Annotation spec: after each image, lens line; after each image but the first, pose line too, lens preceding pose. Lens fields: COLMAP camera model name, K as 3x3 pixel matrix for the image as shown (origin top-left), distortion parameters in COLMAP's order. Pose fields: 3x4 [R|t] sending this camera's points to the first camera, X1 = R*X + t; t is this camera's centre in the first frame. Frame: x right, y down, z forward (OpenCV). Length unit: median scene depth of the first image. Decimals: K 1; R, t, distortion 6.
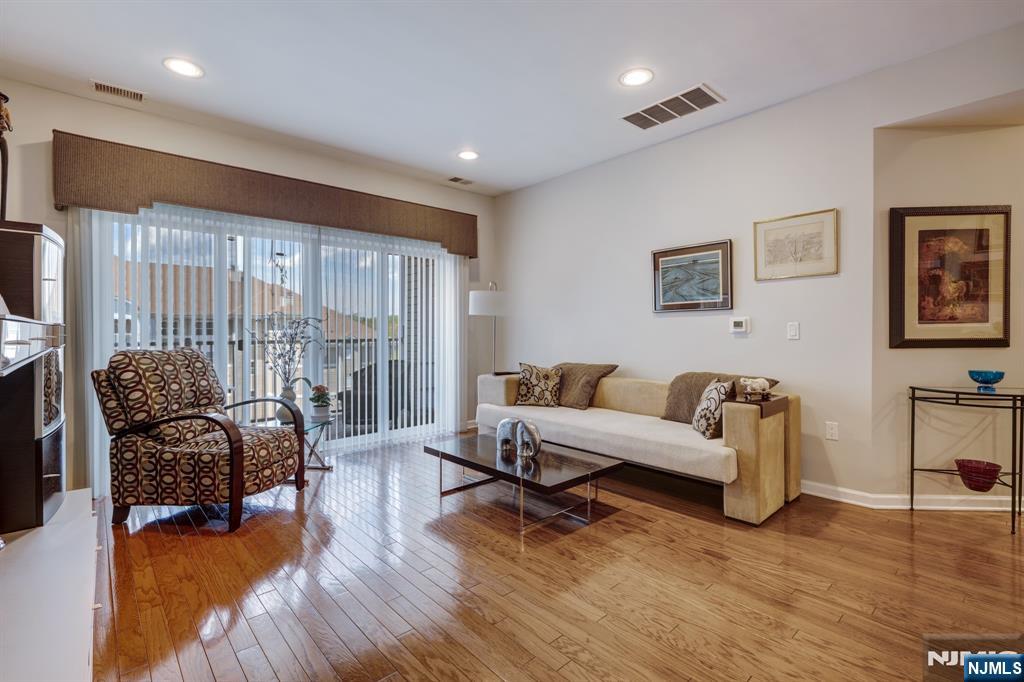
lens RADIAL K [[460.4, 0, 510.2], [0, 460.4, 333.2], [0, 0, 1]] dist [-0.002011, 0.001528]
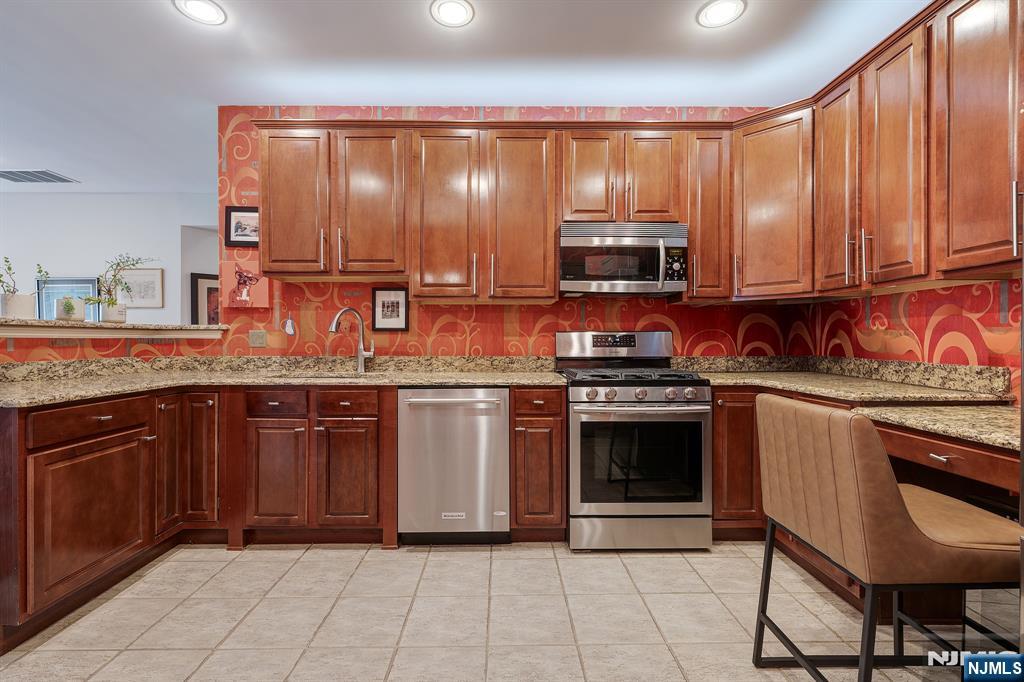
lens RADIAL K [[460.4, 0, 503.8], [0, 460.4, 341.5], [0, 0, 1]] dist [-0.002011, 0.001528]
pose [[0.672929, 0.001884, 0.739705, 0.339959], [0.002758, 0.999983, -0.005056, 0.001026], [-0.739702, 0.005442, 0.672912, -1.057094]]
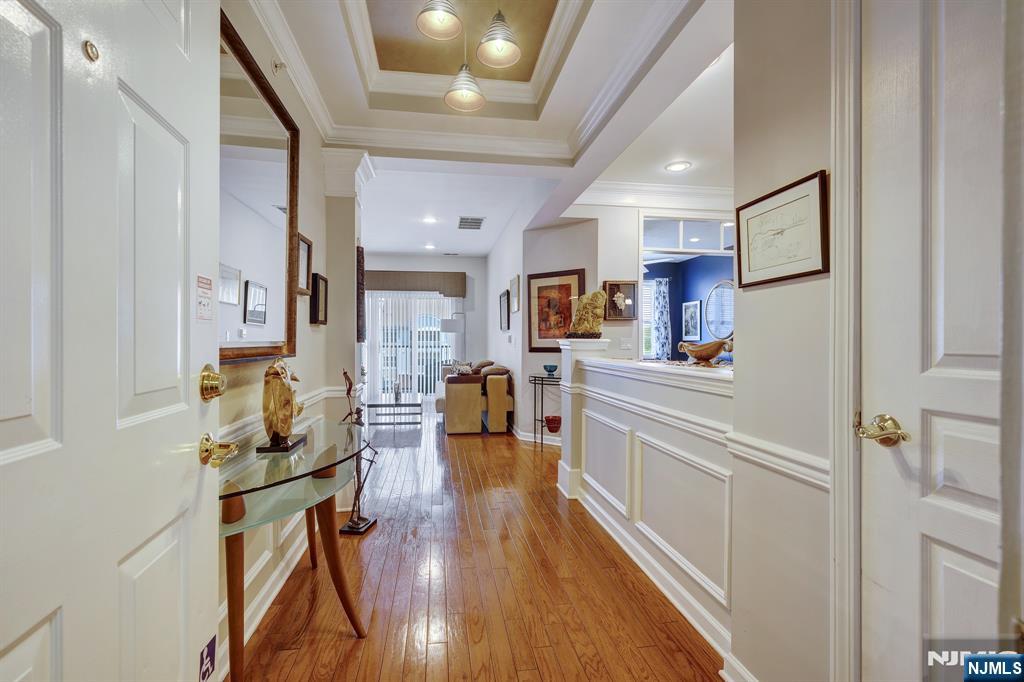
lens RADIAL K [[460.4, 0, 511.3], [0, 460.4, 341.4], [0, 0, 1]] dist [-0.002011, 0.001528]
pose [[0.833824, 0.009091, -0.551955, 1.783468], [-0.011973, 0.999927, -0.001619, -0.005543], [0.551900, 0.007959, 0.833872, -0.548998]]
